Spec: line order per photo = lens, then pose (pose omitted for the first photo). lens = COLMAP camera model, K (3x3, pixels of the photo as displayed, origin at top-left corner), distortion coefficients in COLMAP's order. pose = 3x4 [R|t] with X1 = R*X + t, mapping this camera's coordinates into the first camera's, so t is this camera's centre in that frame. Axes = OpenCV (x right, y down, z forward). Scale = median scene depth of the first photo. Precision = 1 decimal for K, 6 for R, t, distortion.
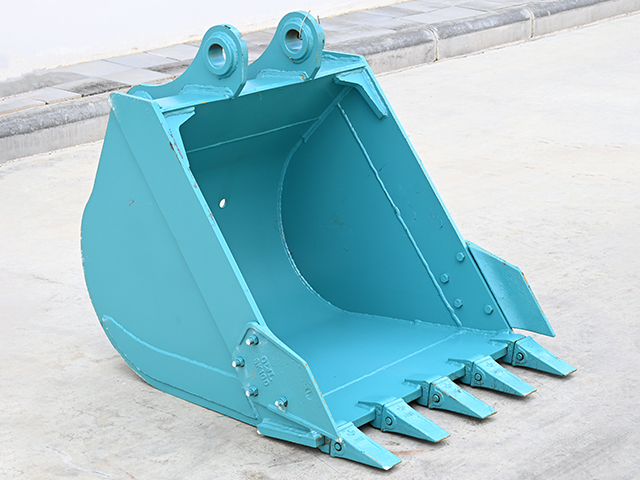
lens RADIAL K [[1584.4, 0, 320.0], [0, 1584.4, 240.0], [0, 0, 1]] dist [0.028651, 0.061337]
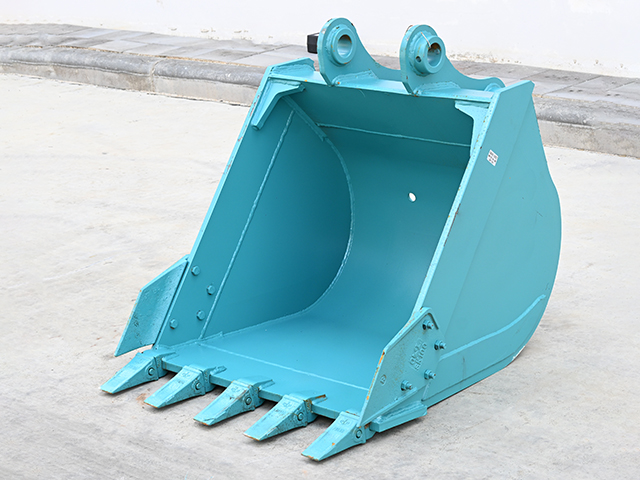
lens RADIAL K [[1584.4, 0, 320.0], [0, 1584.4, 240.0], [0, 0, 1]] dist [0.028651, 0.061337]
pose [[-0.017094, 0.290212, -0.956810, 0.941329], [-0.236986, 0.928505, 0.285861, -0.277944], [0.971363, 0.231637, 0.052904, 0.886301]]
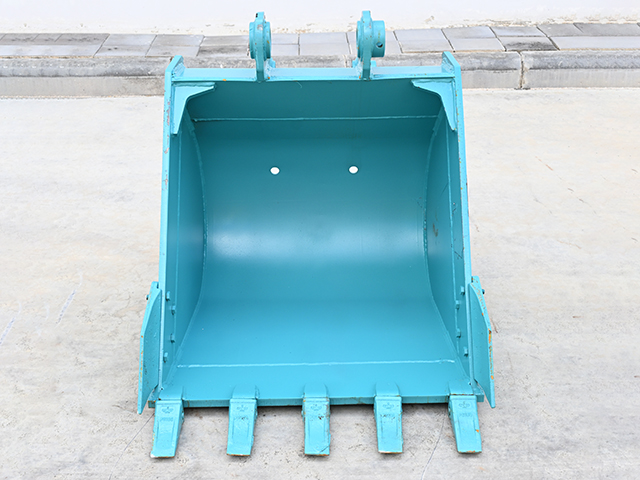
lens RADIAL K [[941.6, 0, 320.0], [0, 941.6, 240.0], [0, 0, 1]] dist [0.007893, 0.008965]
pose [[0.661376, 0.327344, -0.674854, 0.410800], [-0.209682, 0.944558, 0.252672, -0.146799], [0.720149, -0.025607, 0.693346, 0.533719]]
